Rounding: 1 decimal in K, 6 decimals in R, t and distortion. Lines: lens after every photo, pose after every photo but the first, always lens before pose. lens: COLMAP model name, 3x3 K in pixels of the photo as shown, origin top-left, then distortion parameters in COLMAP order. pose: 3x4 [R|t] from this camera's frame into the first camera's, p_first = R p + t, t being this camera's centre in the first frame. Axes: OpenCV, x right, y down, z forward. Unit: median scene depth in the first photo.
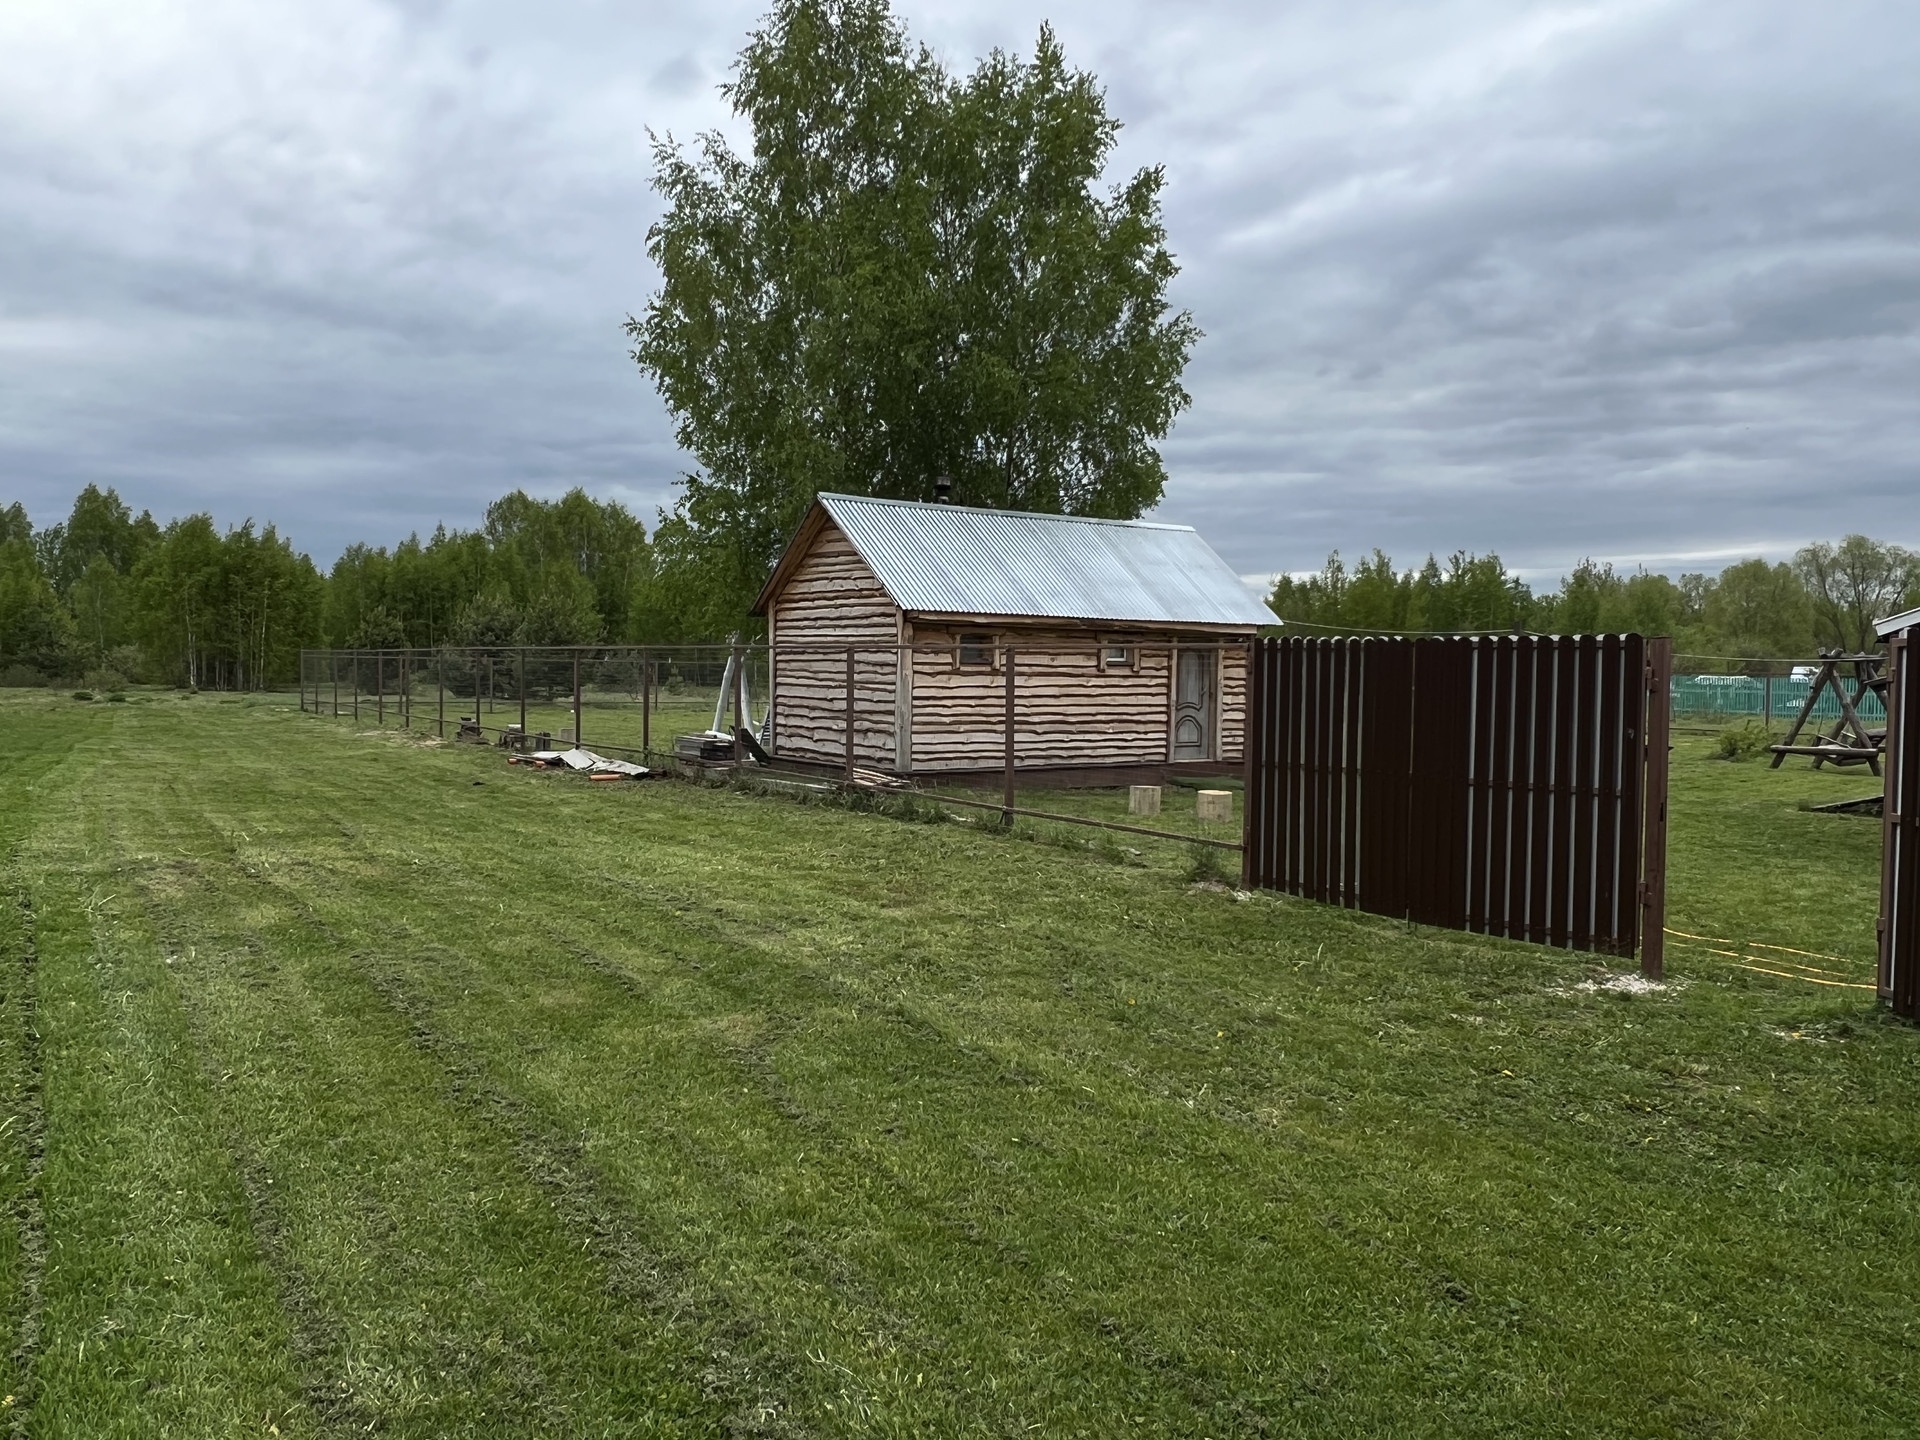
lens RADIAL K [[1456.8, 0, 960.0], [0, 1456.8, 720.0], [0, 0, 1]] dist [-0.003603, -0.003367]
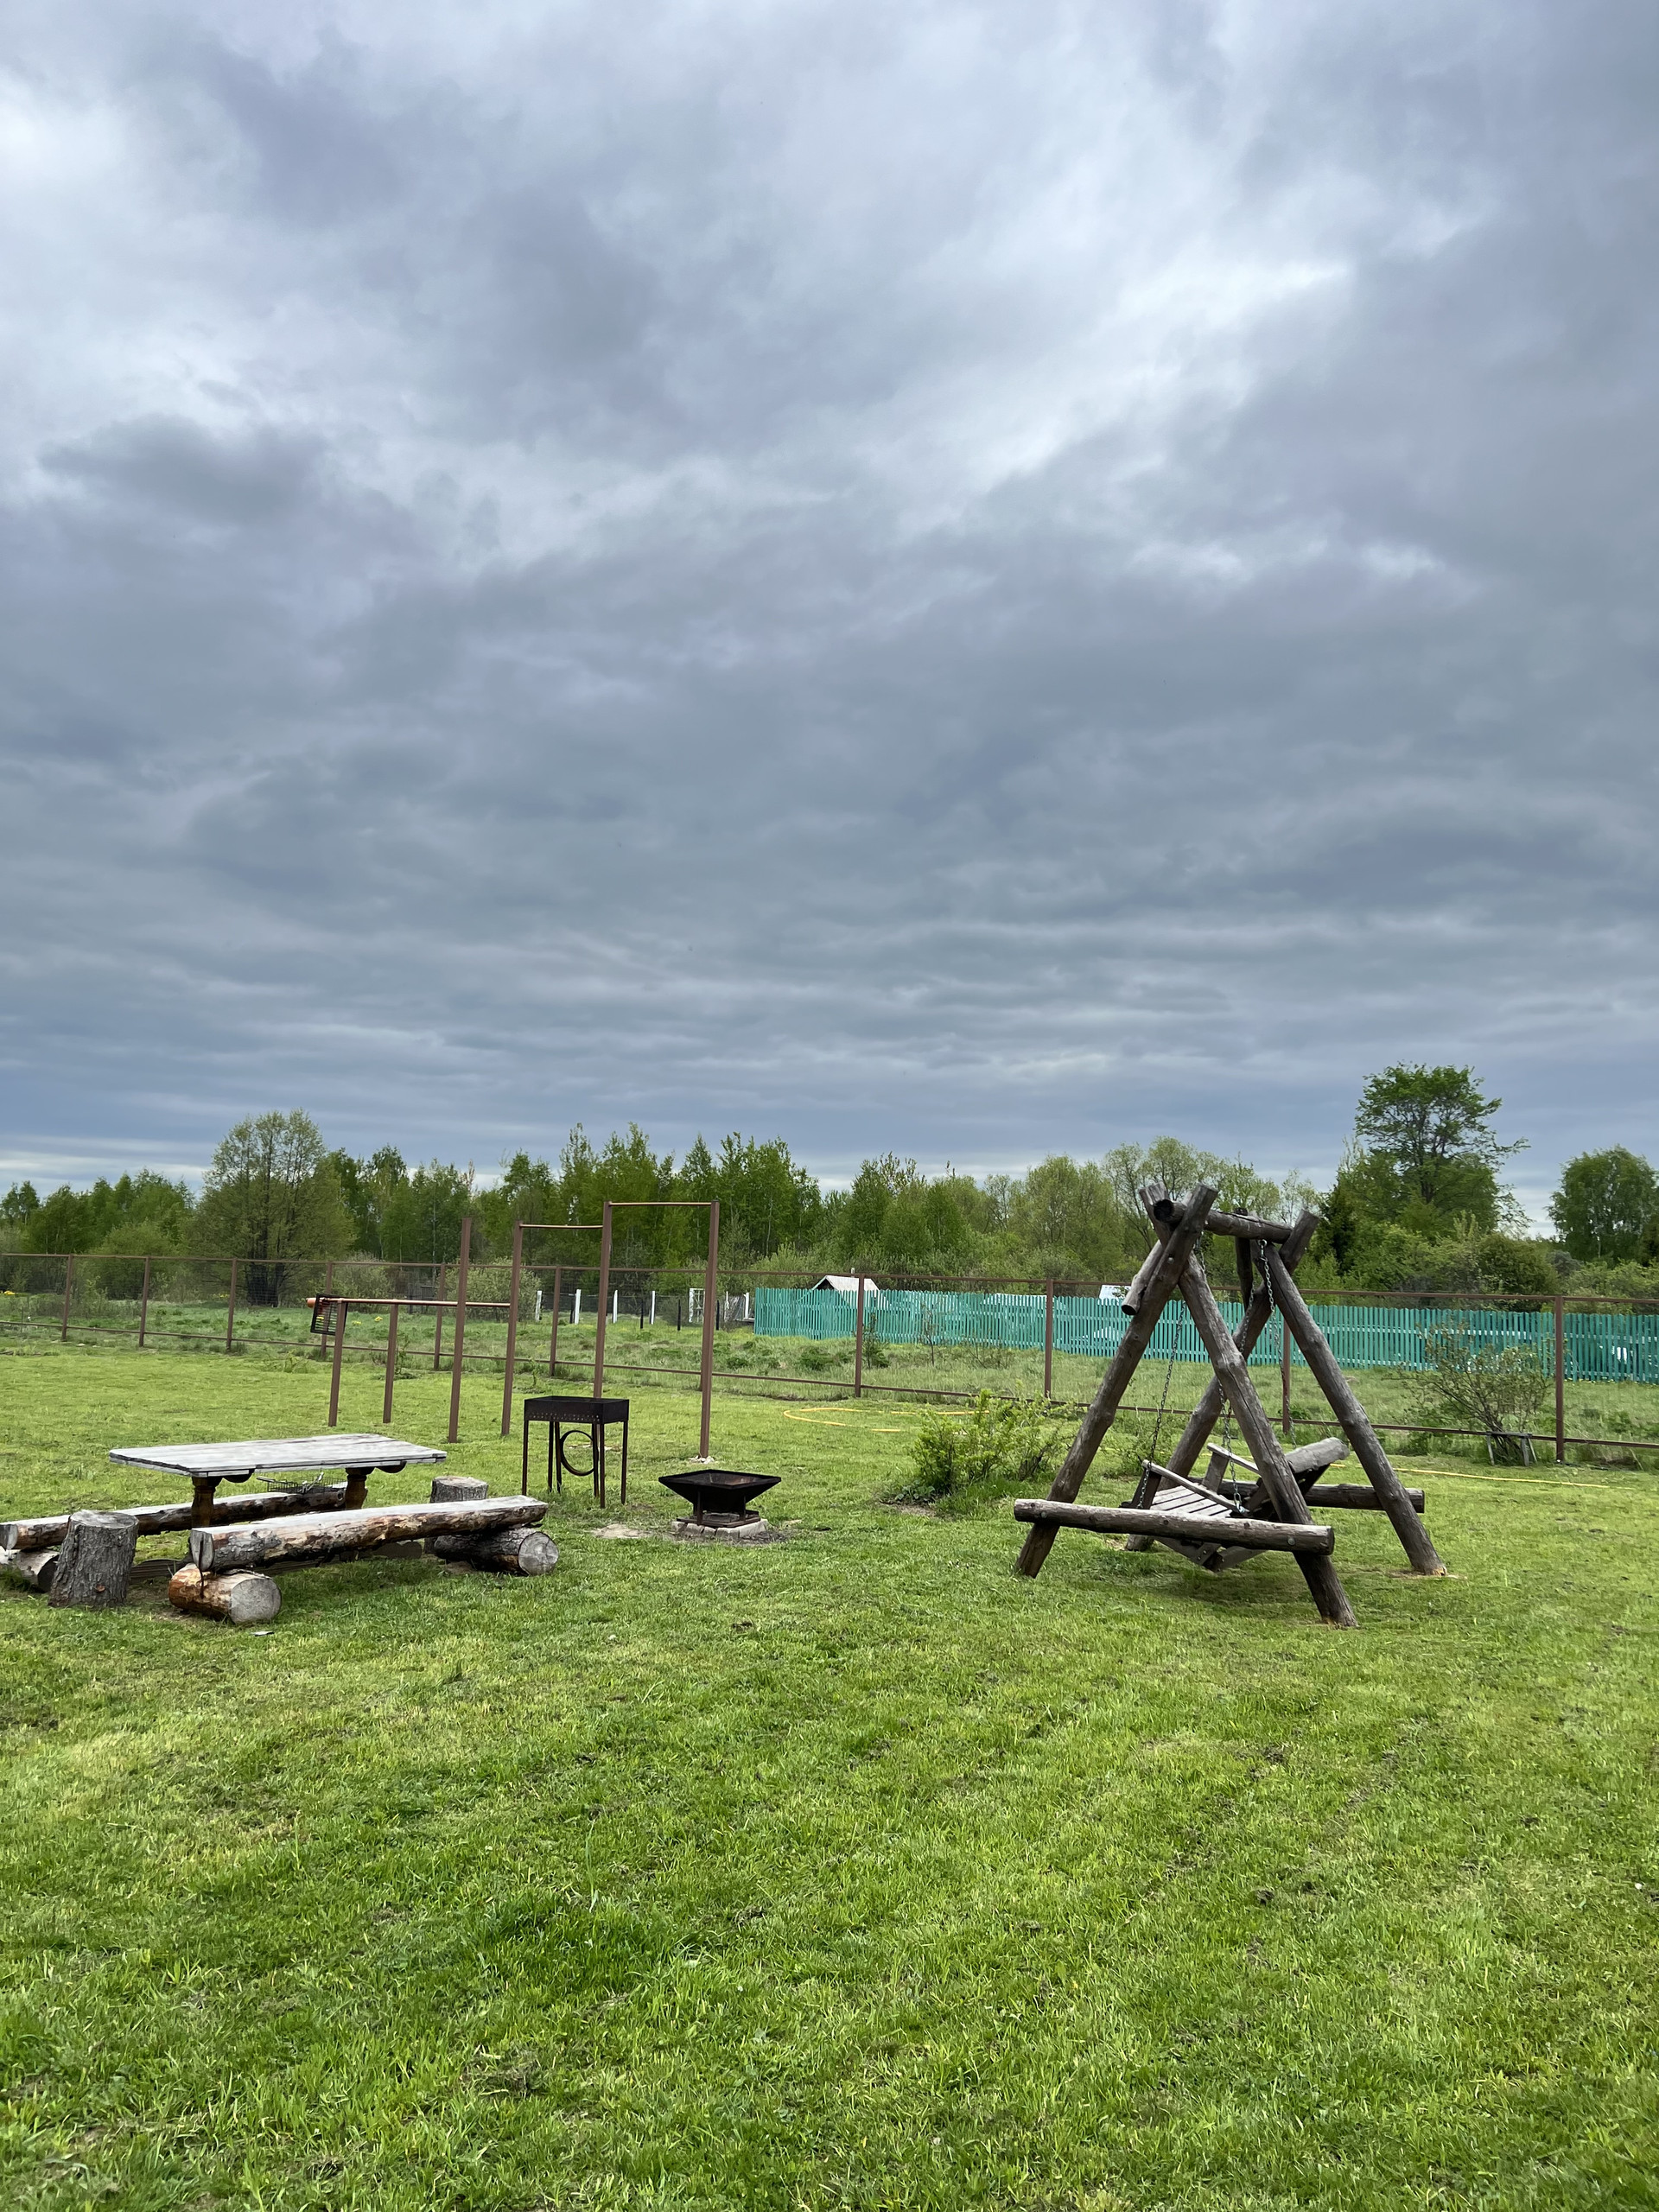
lens RADIAL K [[1629.0, 0, 829.5], [0, 1629.0, 1106.0], [0, 0, 1]] dist [0.034333, -0.002575]
pose [[0.938080, 0.061825, 0.340858, 0.099242], [-0.013362, 0.989671, -0.142733, -0.003789], [-0.346162, 0.129340, 0.929216, 0.170142]]
